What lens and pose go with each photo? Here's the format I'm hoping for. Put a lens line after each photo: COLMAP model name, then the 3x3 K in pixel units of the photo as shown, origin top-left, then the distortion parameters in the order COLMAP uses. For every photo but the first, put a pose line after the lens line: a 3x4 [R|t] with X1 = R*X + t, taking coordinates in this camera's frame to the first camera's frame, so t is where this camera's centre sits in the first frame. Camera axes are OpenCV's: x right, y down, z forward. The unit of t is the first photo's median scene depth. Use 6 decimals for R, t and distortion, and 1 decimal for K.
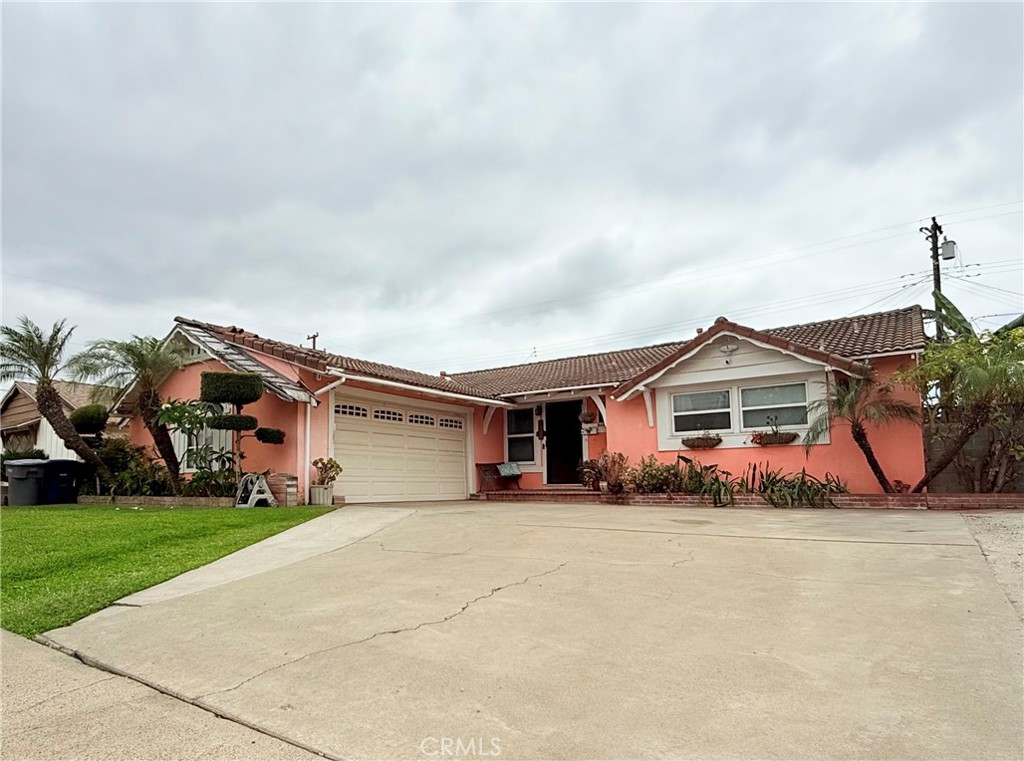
lens RADIAL K [[627.6, 0, 423.4], [0, 627.6, 434.0], [0, 0, 1]] dist [-0.000346, 0.000503]
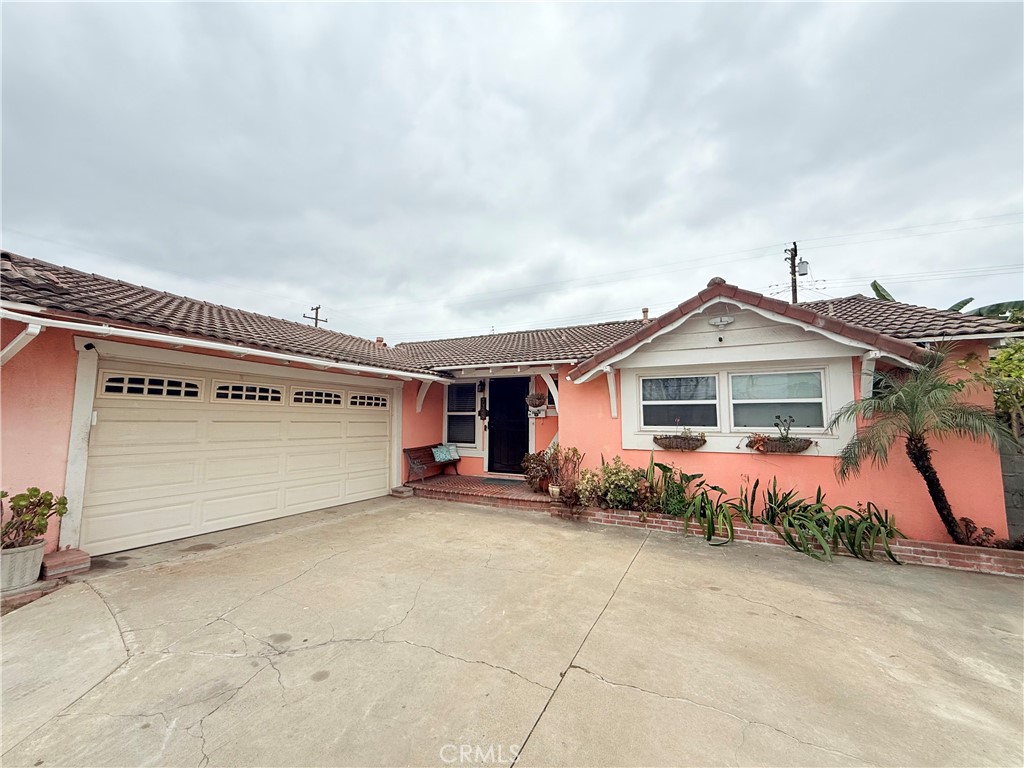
lens RADIAL K [[409.3, 0, 508.8], [0, 409.3, 385.1], [0, 0, 1]] dist [-0.001181, 0.000222]
pose [[0.978995, 0.031370, 0.201457, 0.130050], [-0.030575, 0.999508, -0.007057, -0.045237], [-0.201579, 0.000749, 0.979472, 0.531641]]
